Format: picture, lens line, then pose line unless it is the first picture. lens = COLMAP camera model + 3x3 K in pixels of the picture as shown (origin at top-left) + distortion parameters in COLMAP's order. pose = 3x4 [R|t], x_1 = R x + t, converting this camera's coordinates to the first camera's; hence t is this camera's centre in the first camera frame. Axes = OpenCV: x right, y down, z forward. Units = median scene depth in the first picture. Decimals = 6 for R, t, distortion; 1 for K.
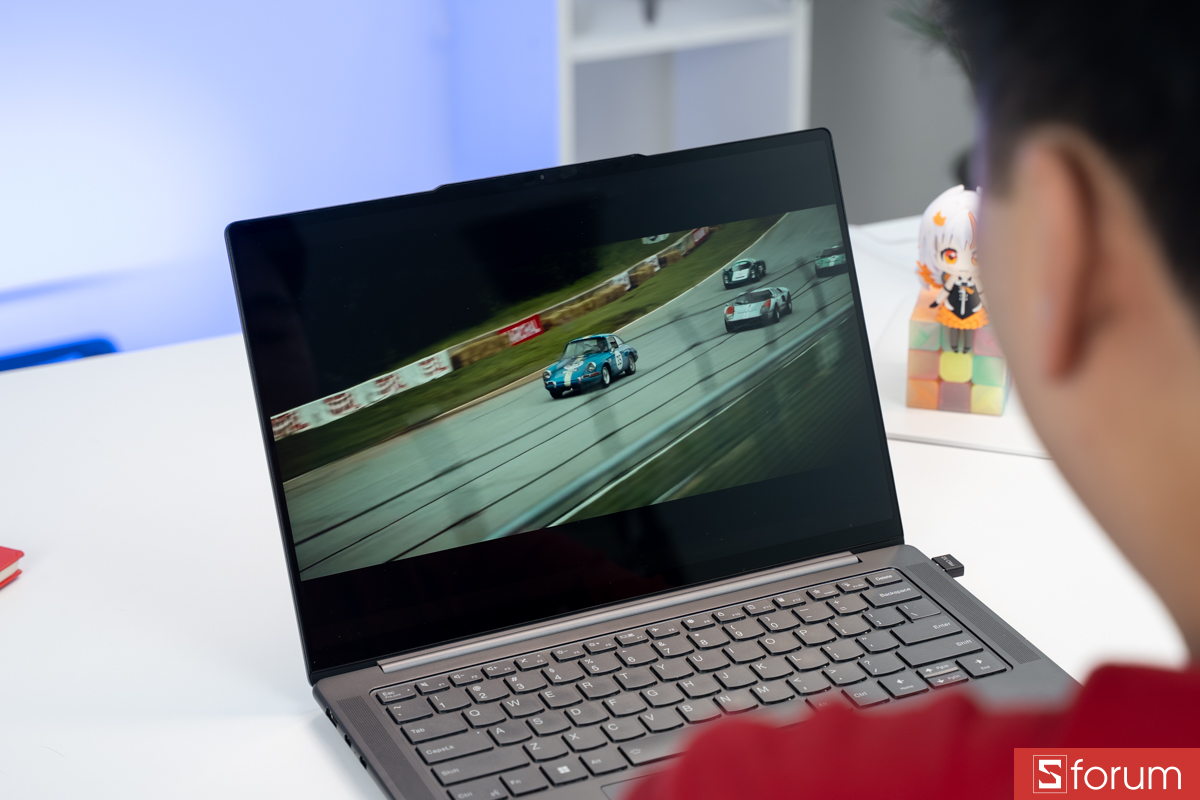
lens RADIAL K [[2677.3, 0, 600.0], [0, 2677.3, 400.0], [0, 0, 1]] dist [0.083334, 0.002058]
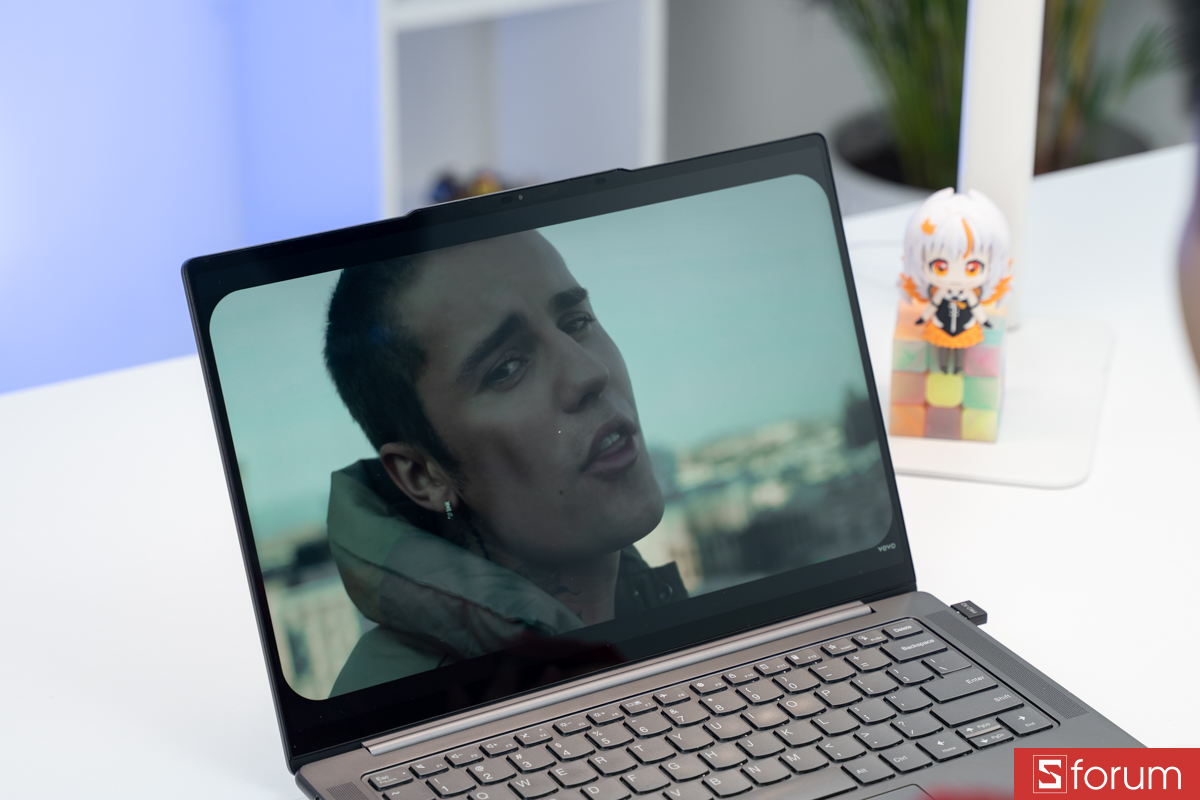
lens RADIAL K [[3287.2, 0, 600.0], [0, 3287.2, 400.0], [0, 0, 1]] dist [0.195873, 0.554167]
pose [[0.995052, -0.028565, 0.095164, -0.104455], [0.028642, 0.999590, 0.000561, -0.015330], [-0.095141, 0.002168, 0.995461, -0.105073]]
